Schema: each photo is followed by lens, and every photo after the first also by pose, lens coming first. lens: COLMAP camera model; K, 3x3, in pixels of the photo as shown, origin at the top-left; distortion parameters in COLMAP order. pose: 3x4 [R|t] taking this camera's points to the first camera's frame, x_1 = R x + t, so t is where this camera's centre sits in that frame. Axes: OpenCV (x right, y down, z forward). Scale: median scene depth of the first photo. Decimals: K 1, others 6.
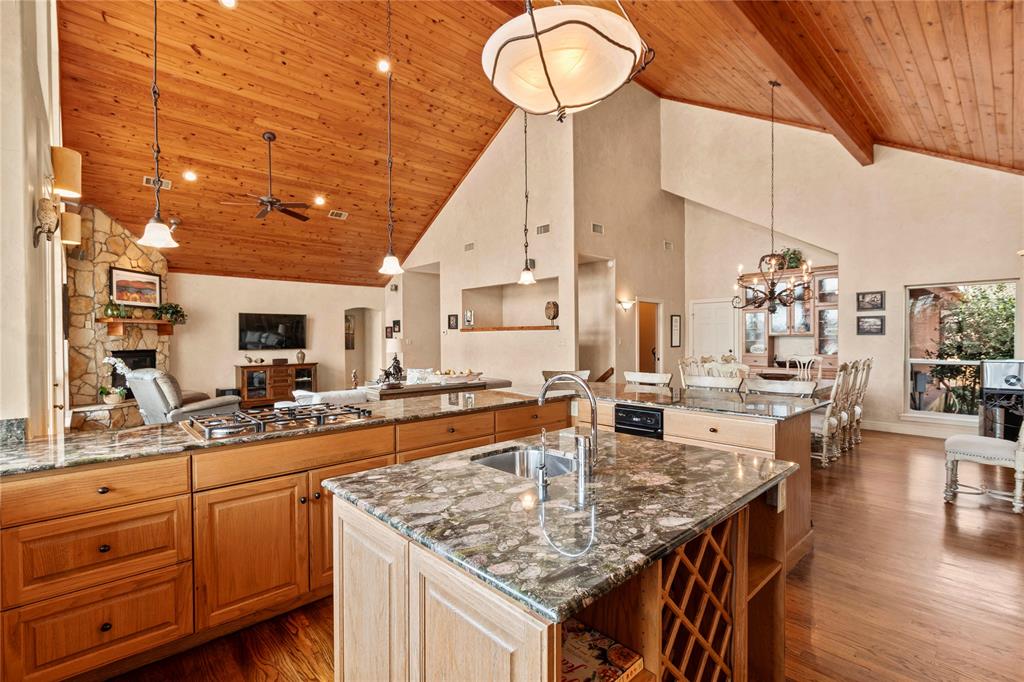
lens RADIAL K [[467.2, 0, 507.4], [0, 467.2, 343.2], [0, 0, 1]] dist [0.000086, -0.000464]
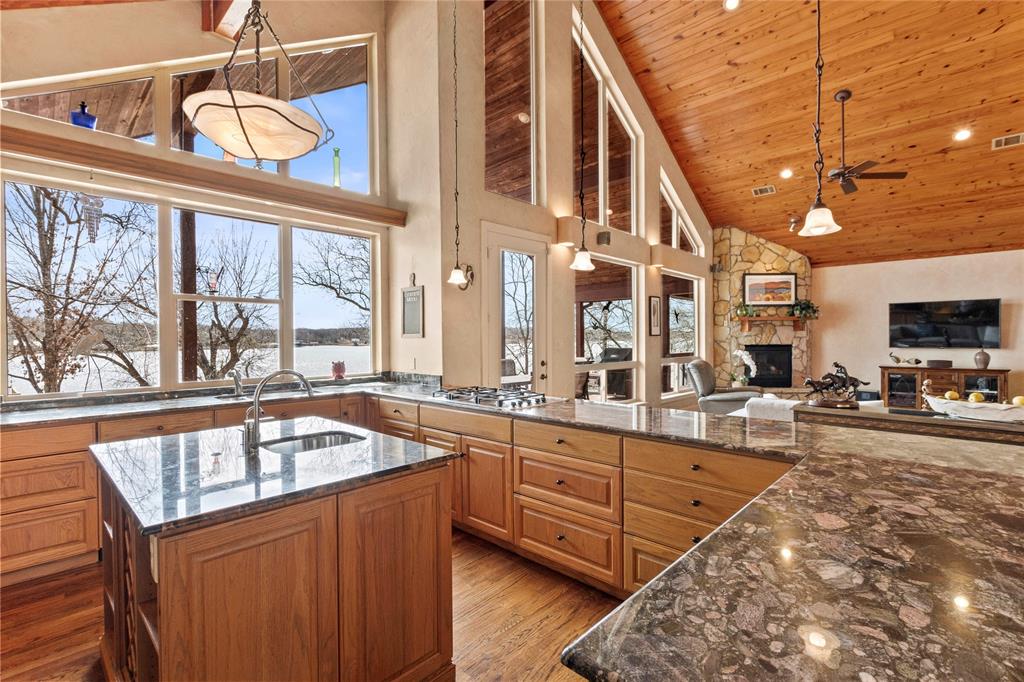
lens RADIAL K [[467.2, 0, 507.4], [0, 467.2, 343.2], [0, 0, 1]] dist [0.000086, -0.000464]
pose [[0.057071, 0.019656, -0.998177, 0.284783], [-0.004605, 0.999801, 0.019425, -0.007352], [0.998360, 0.003488, 0.057150, 0.320769]]
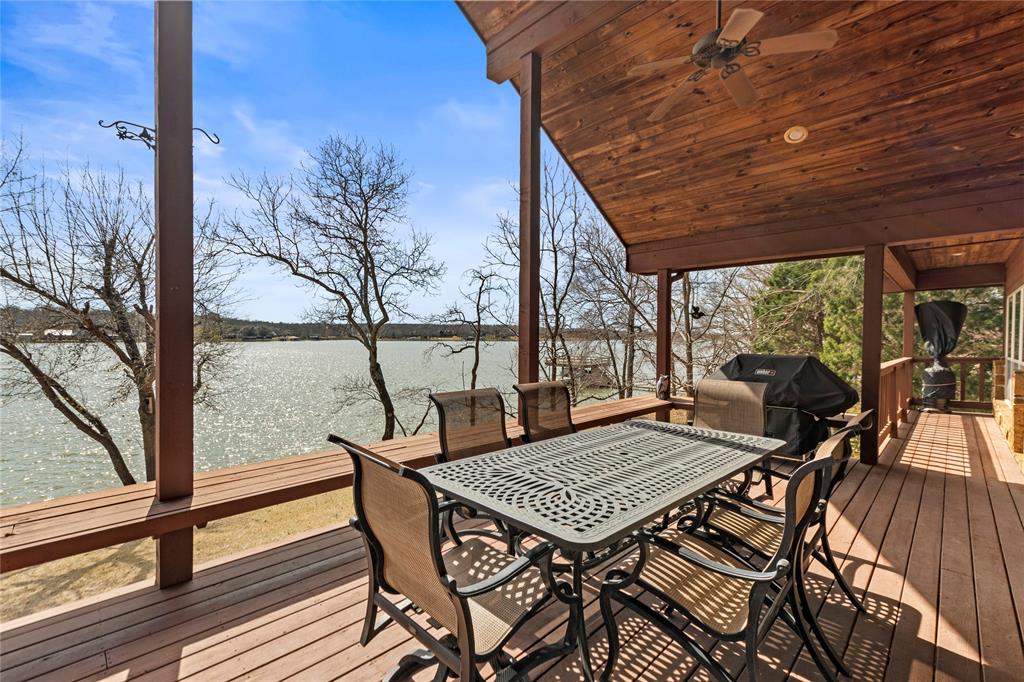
lens RADIAL K [[440.2, 0, 507.9], [0, 440.2, 342.0], [0, 0, 1]] dist [0.008164, -0.003485]
pose [[0.038728, 0.024649, -0.998946, -0.469039], [-0.020904, 0.999497, 0.023853, 0.005722], [0.999031, 0.019958, 0.039224, 0.328036]]
